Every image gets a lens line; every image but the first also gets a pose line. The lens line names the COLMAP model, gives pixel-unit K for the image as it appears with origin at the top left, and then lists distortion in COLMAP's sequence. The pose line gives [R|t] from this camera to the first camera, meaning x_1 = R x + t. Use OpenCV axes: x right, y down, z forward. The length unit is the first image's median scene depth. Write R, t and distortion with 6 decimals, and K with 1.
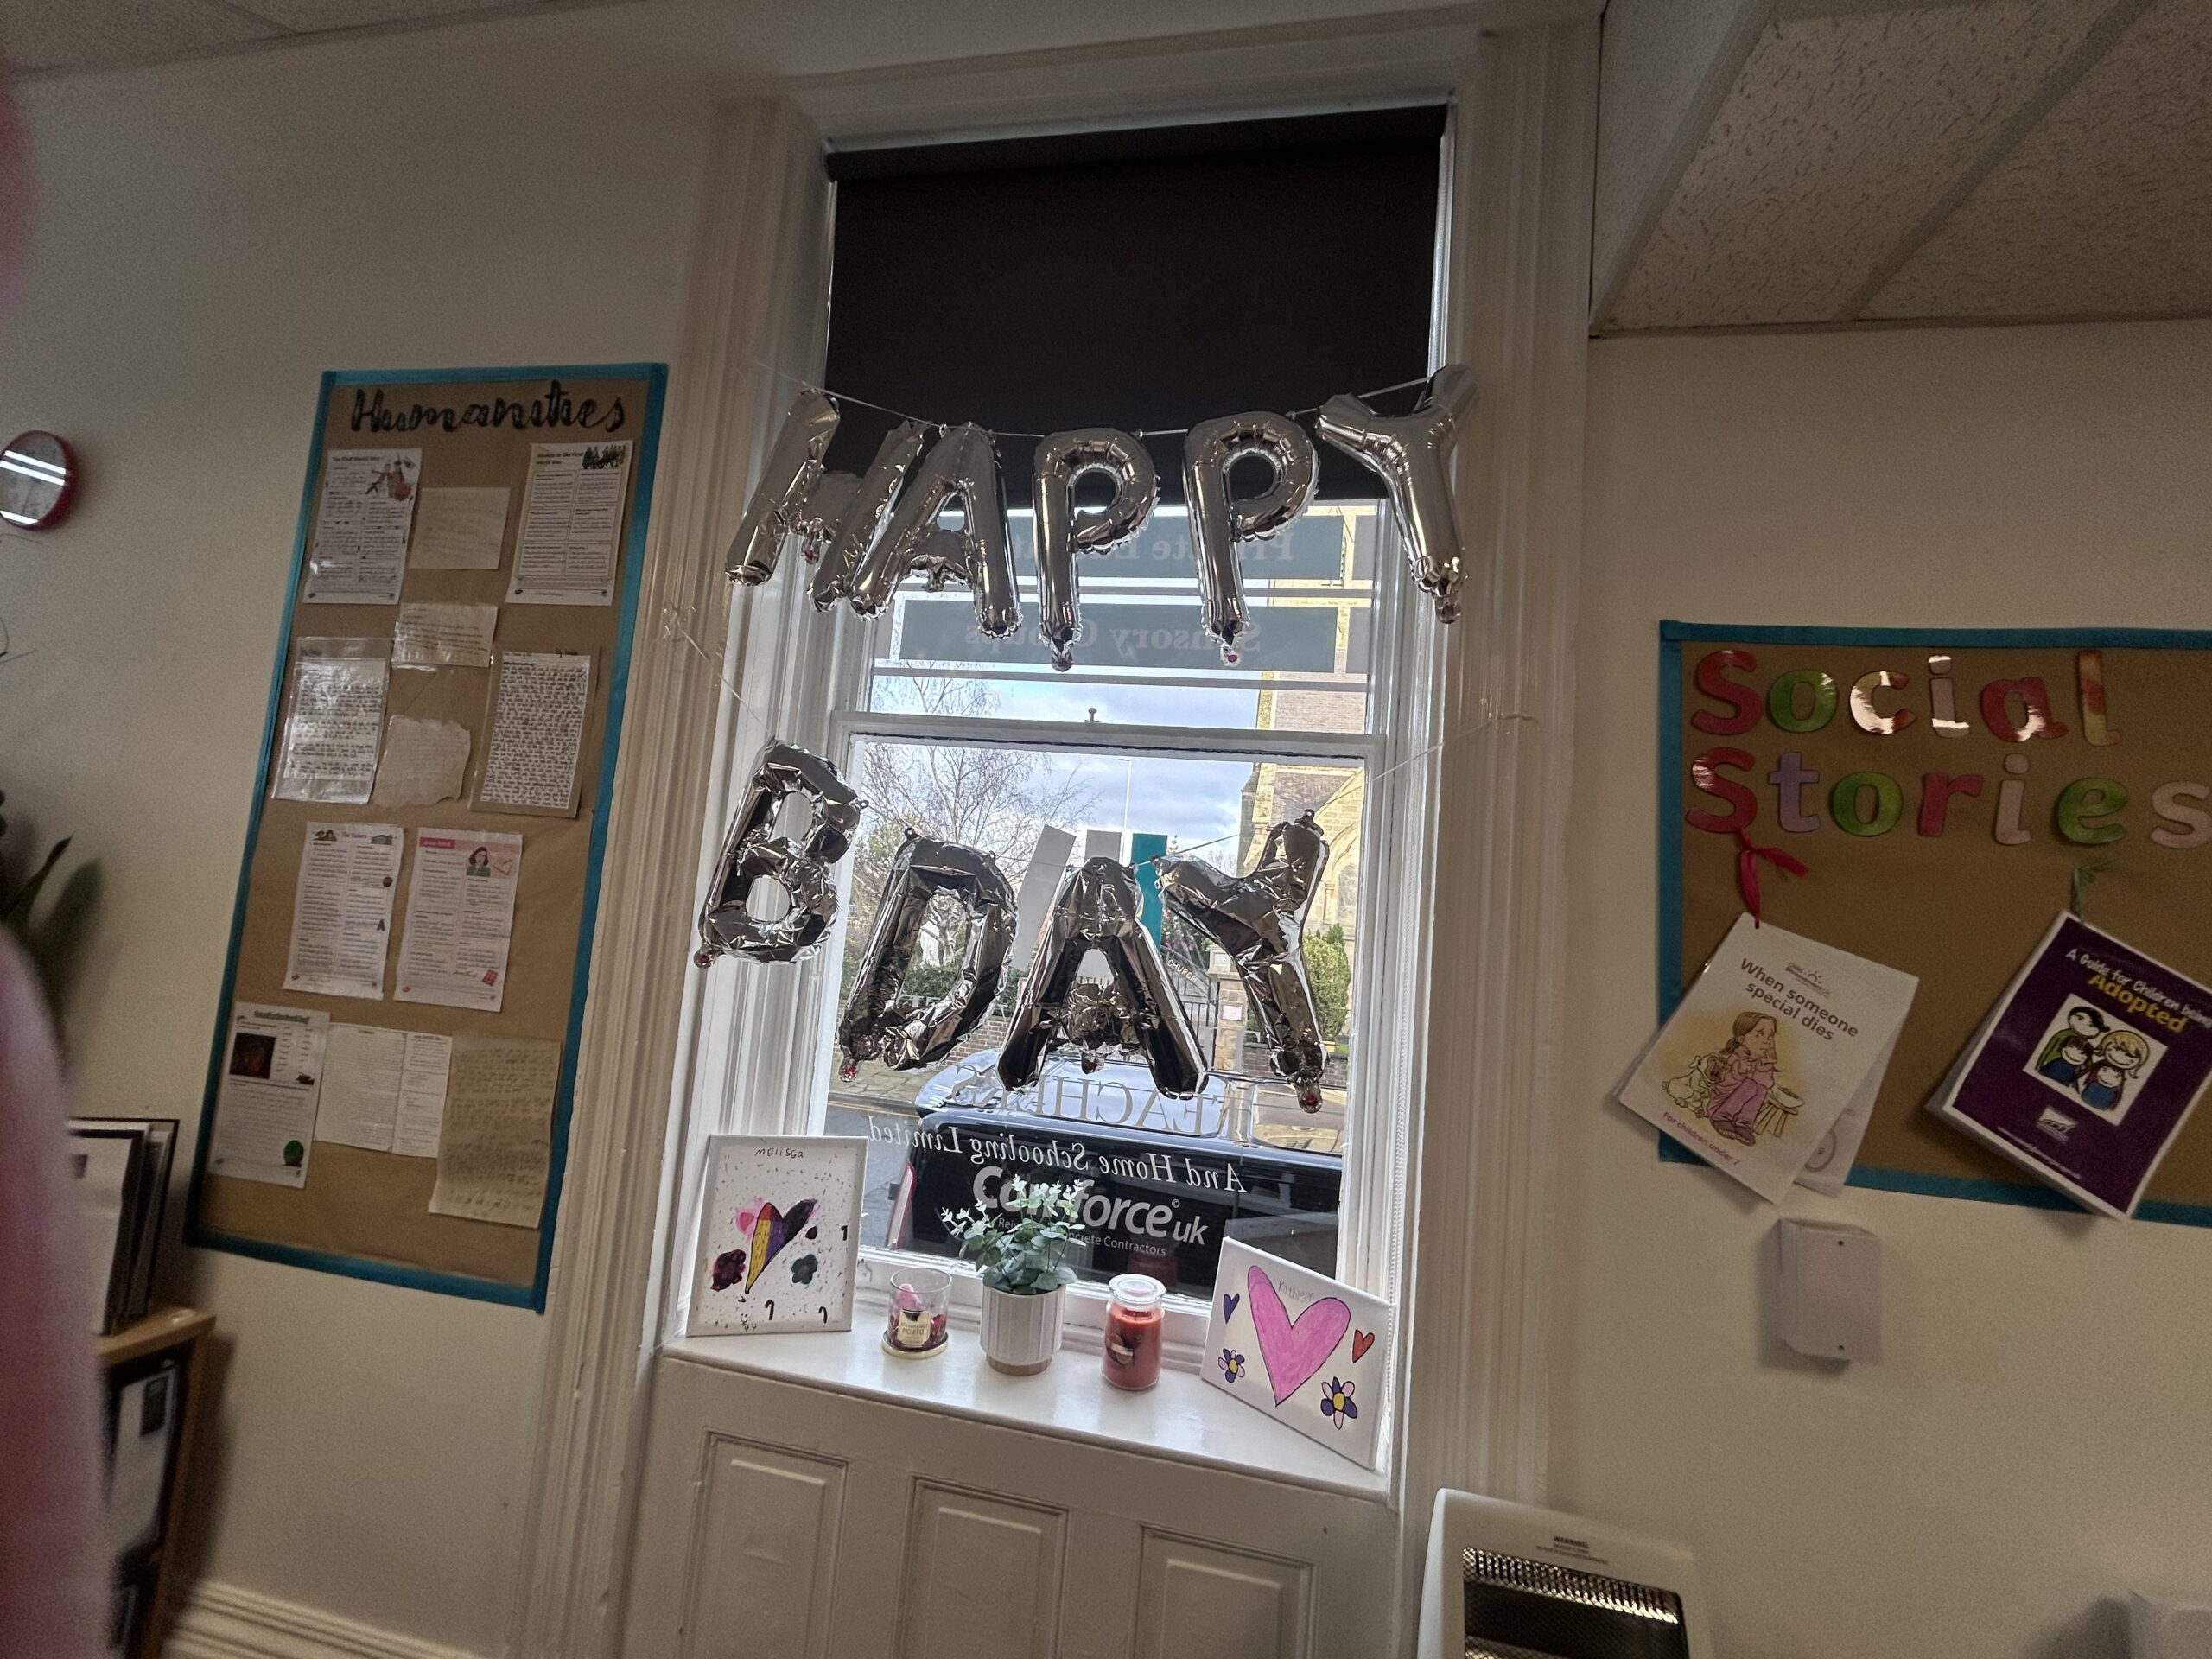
lens RADIAL K [[892.4, 0, 1114.9], [0, 892.4, 826.4], [0, 0, 1]] dist [0.001024, 0.000447]
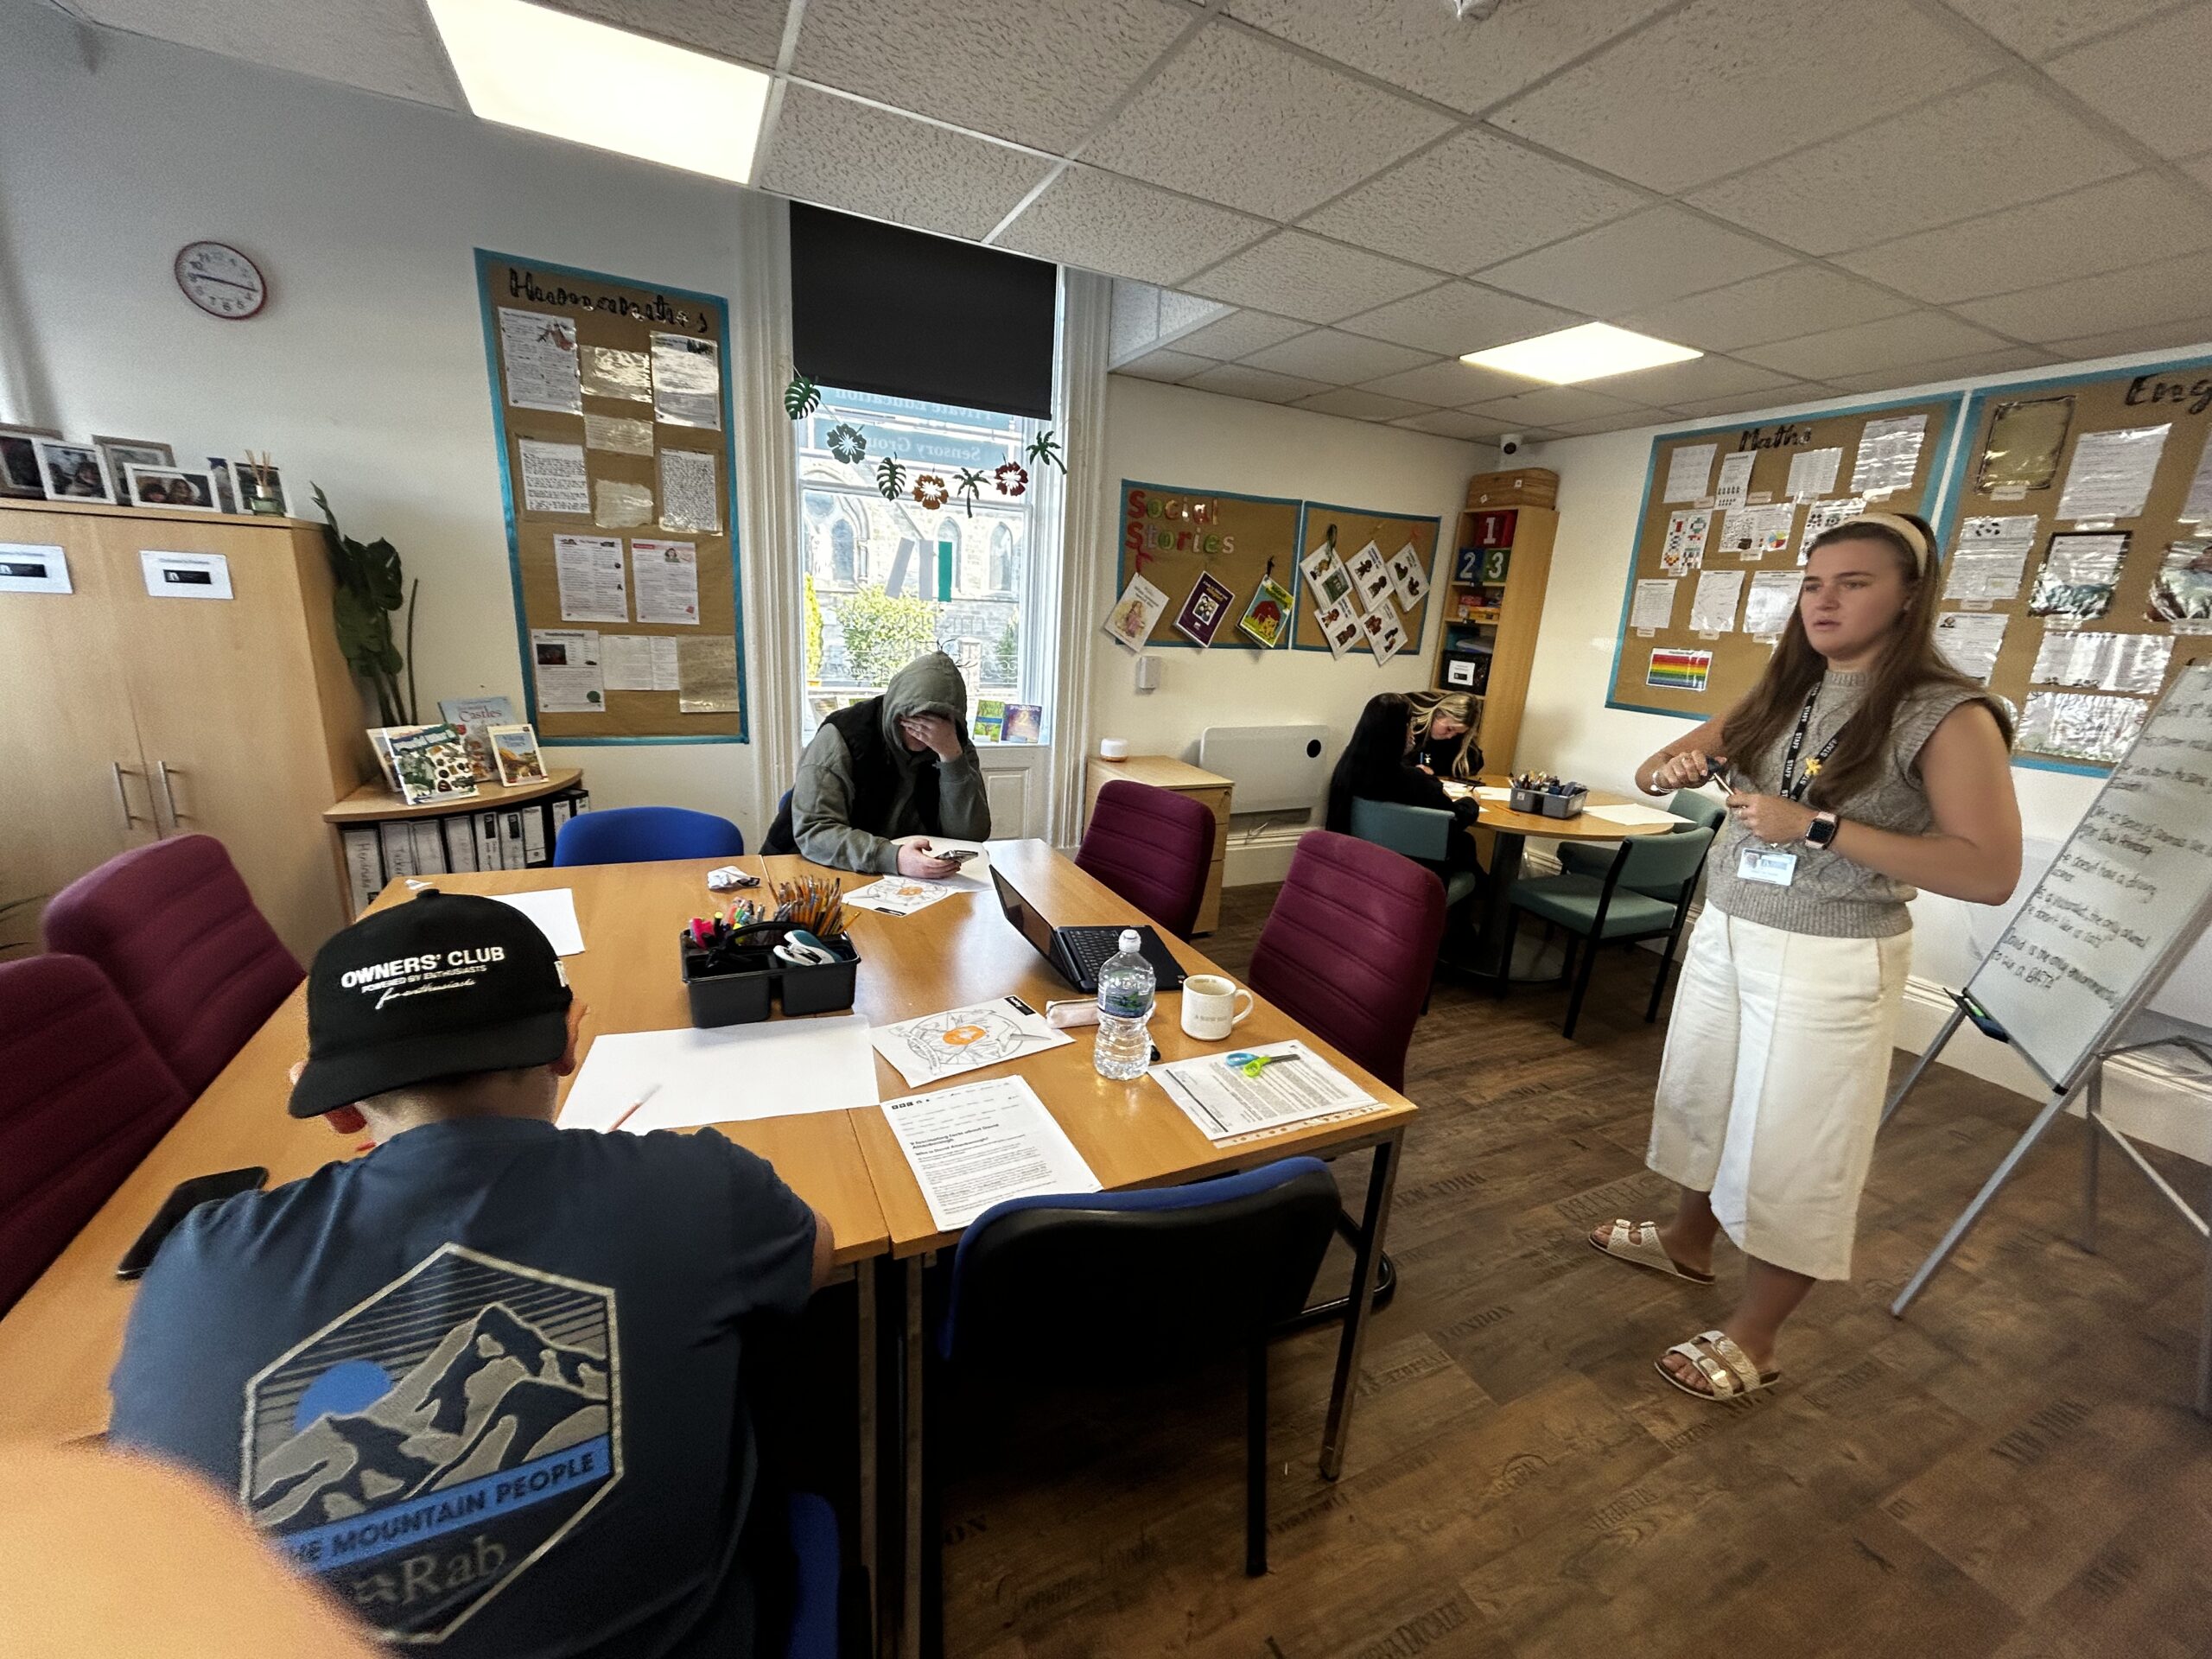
lens RADIAL K [[892.4, 0, 1114.9], [0, 892.4, 826.4], [0, 0, 1]] dist [0.001024, 0.000447]
pose [[0.804805, -0.178013, 0.566216, -1.207880], [-0.047947, 0.931349, 0.360958, -0.184883], [-0.591600, -0.317649, 0.741019, -1.468945]]
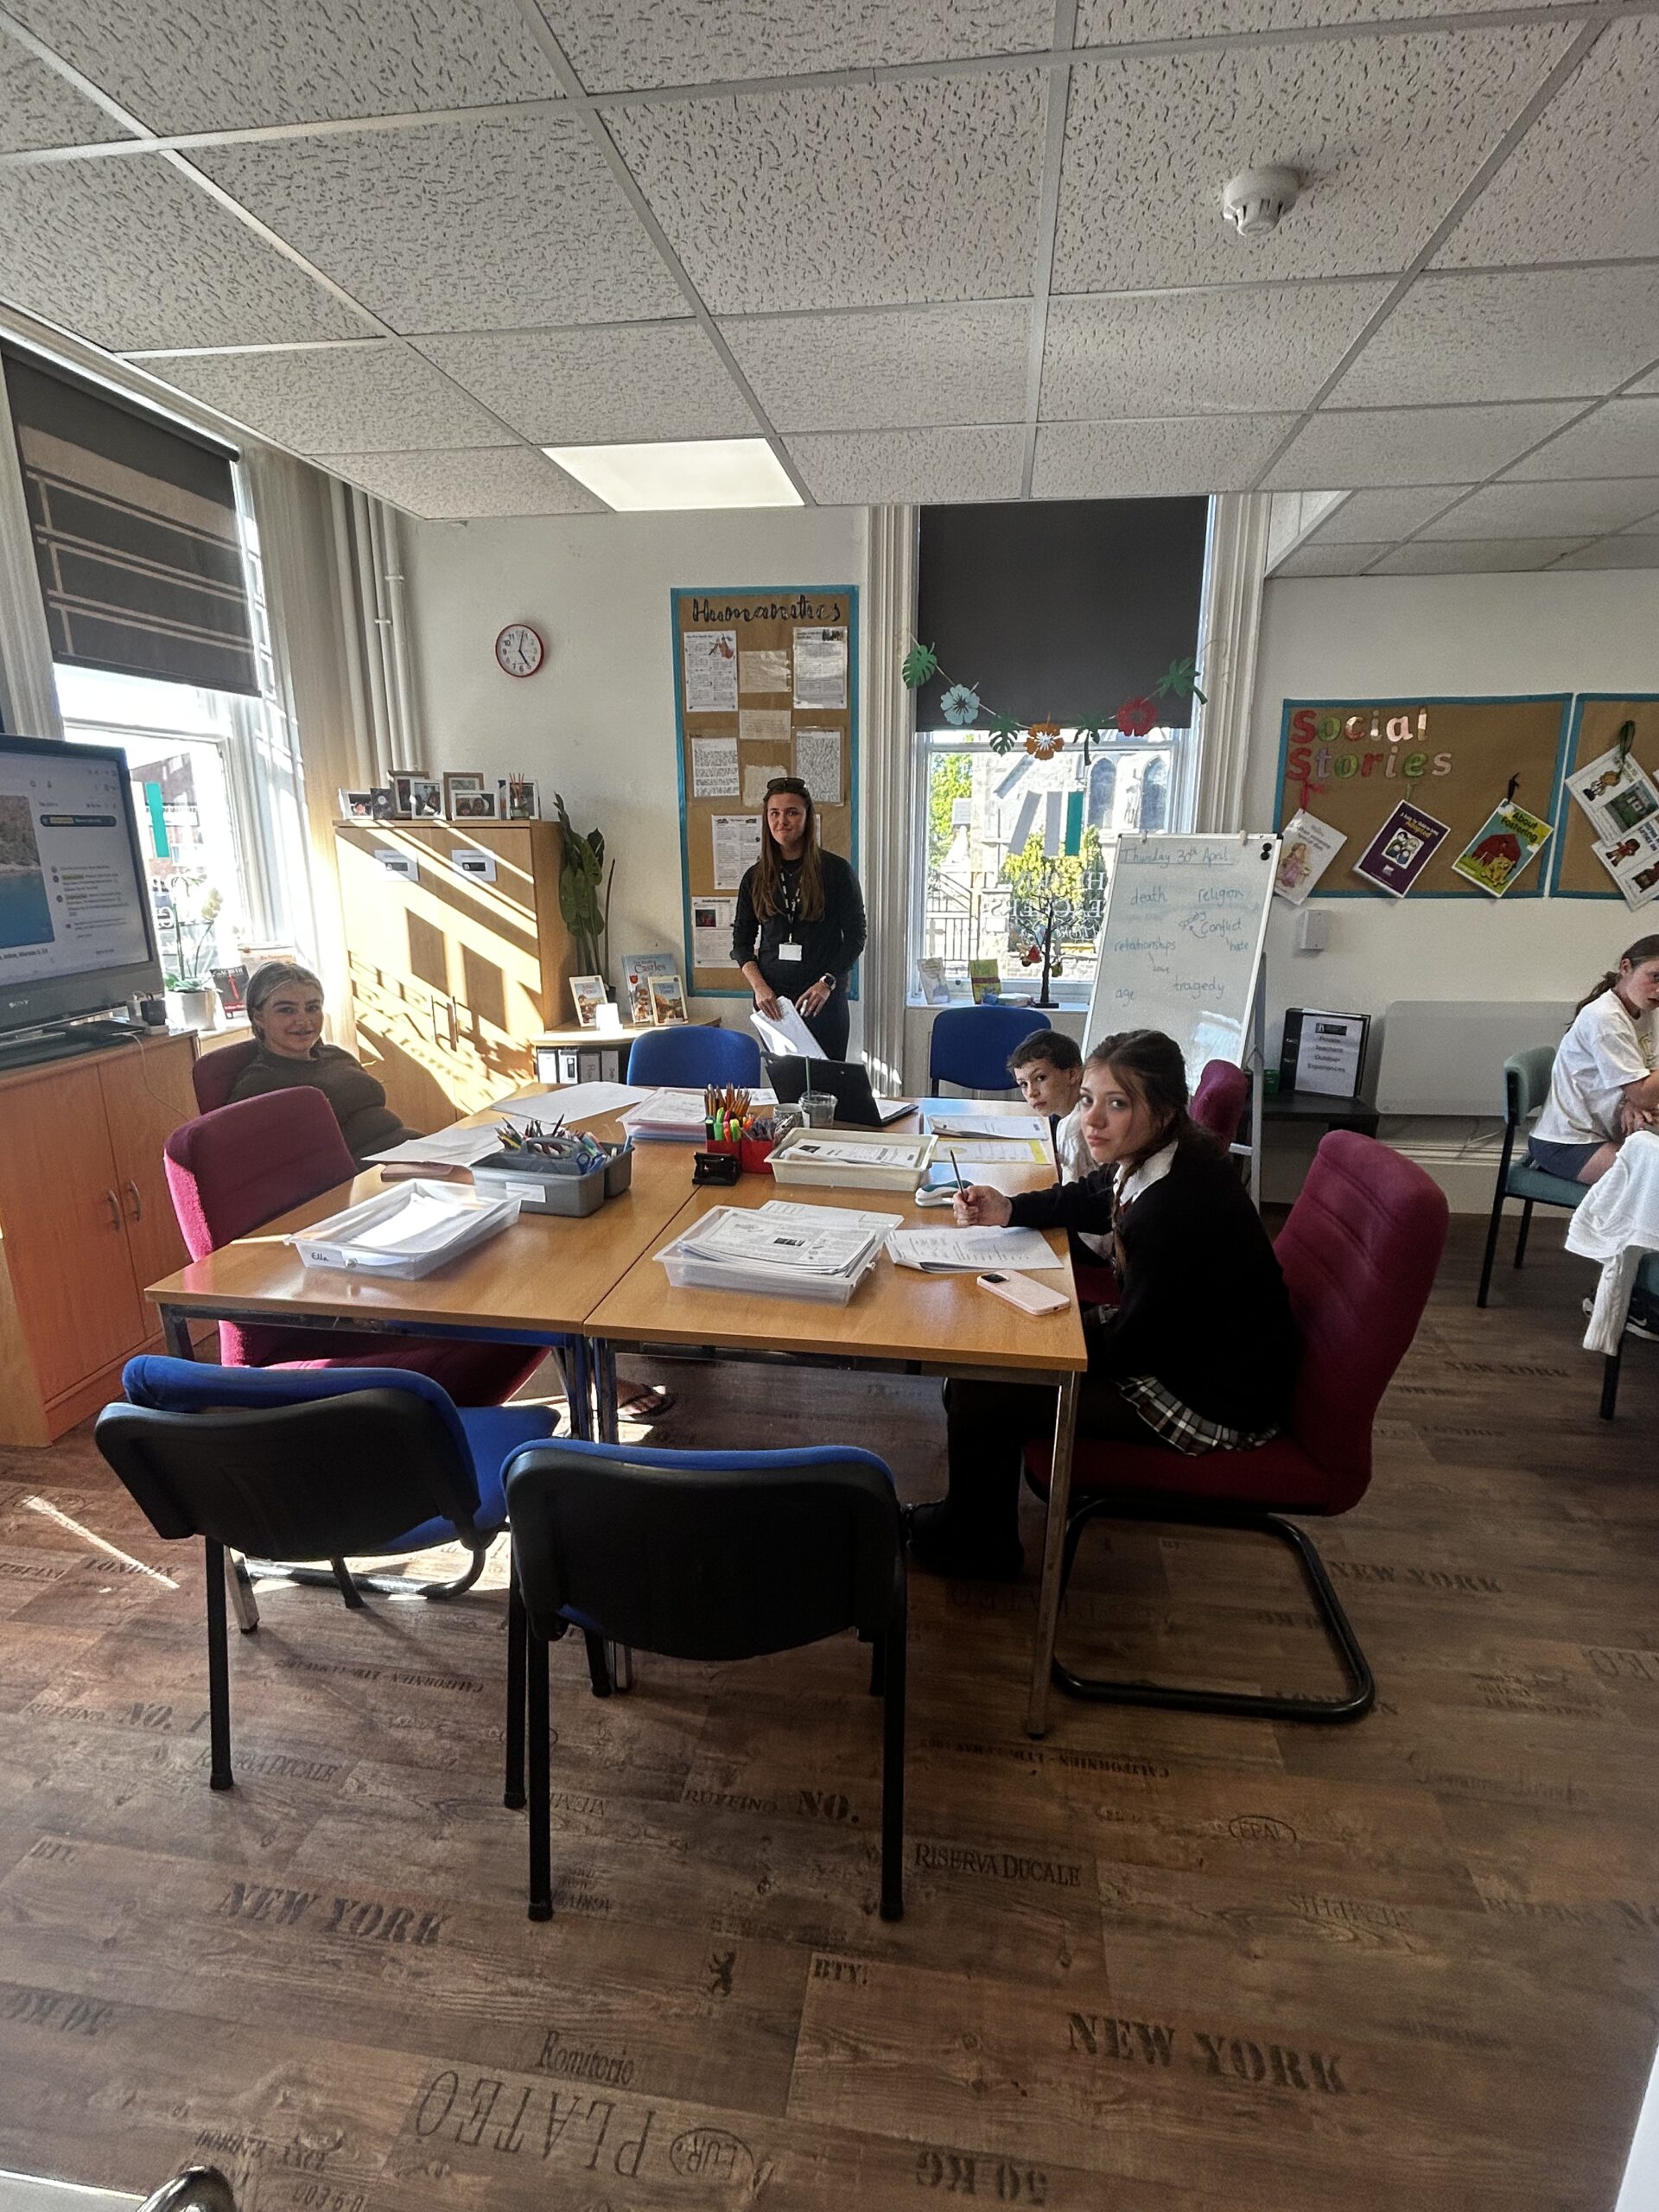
lens RADIAL K [[1077.6, 0, 834.2], [0, 1077.6, 1111.3], [0, 0, 1]] dist [-0.002365, 0.000701]
pose [[0.995968, -0.087112, 0.021447, -0.761481], [0.074658, 0.937356, 0.340278, -0.224589], [-0.049746, -0.337305, 0.940080, -1.997163]]
